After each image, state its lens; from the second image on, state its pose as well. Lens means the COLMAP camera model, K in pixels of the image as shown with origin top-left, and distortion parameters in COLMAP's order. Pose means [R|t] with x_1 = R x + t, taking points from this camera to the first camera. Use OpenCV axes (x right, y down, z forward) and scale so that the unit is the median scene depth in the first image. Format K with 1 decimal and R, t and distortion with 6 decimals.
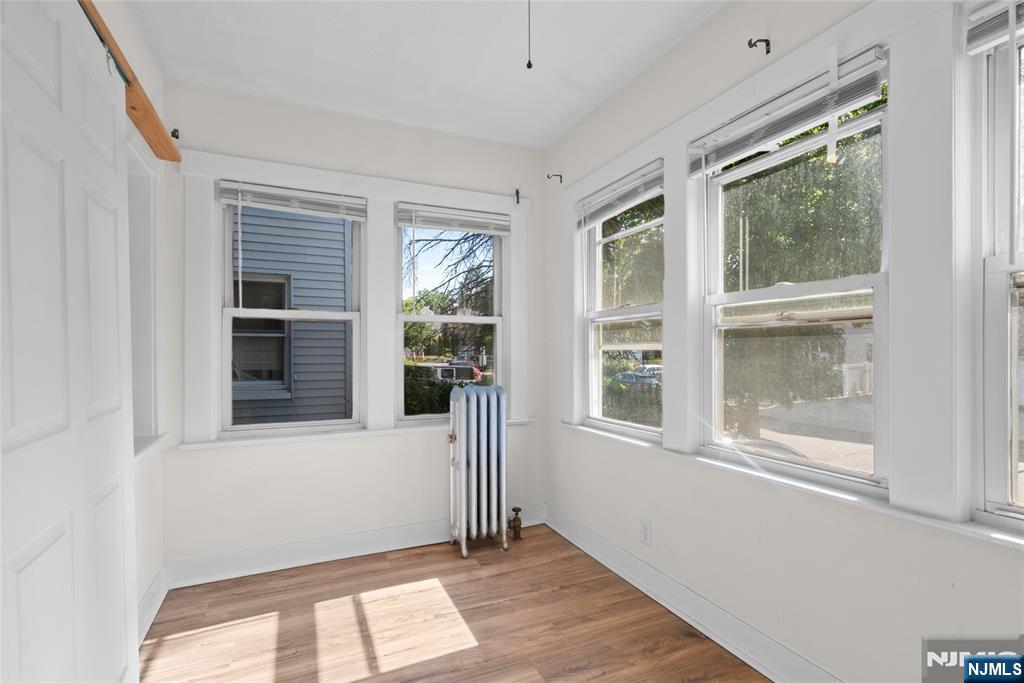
lens RADIAL K [[469.3, 0, 510.6], [0, 469.3, 347.6], [0, 0, 1]] dist [0.003400, 0.000302]
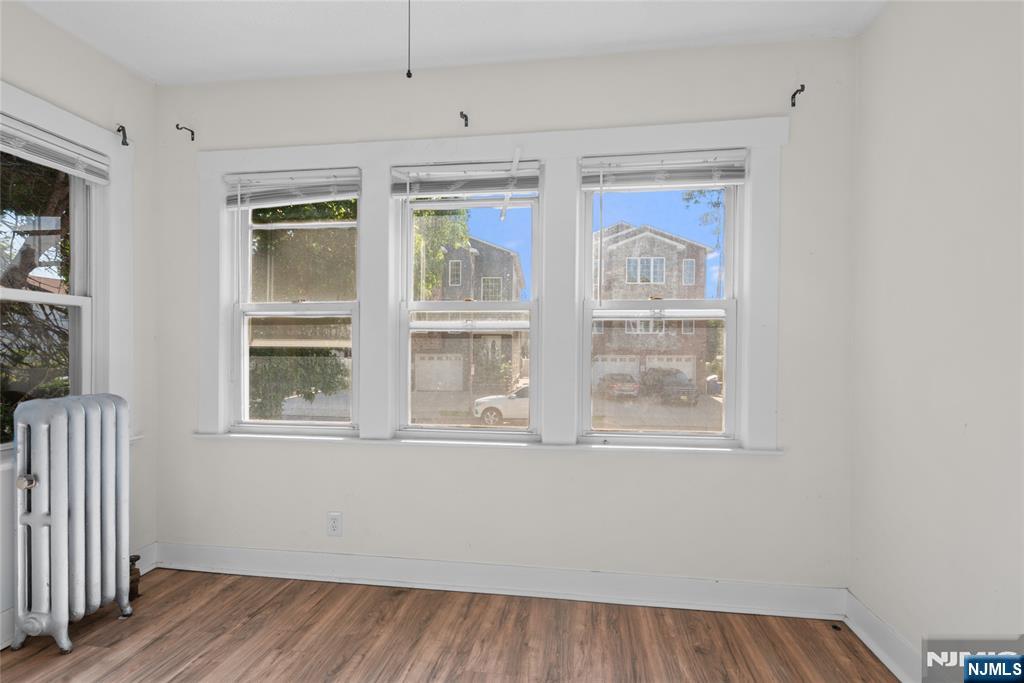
lens RADIAL K [[469.3, 0, 515.3], [0, 469.3, 350.0], [0, 0, 1]] dist [0.003400, 0.000302]
pose [[0.542274, 0.007156, 0.840171, -0.364914], [-0.016028, 0.999870, 0.001829, 0.003018], [-0.840049, -0.014458, 0.542318, 0.113304]]
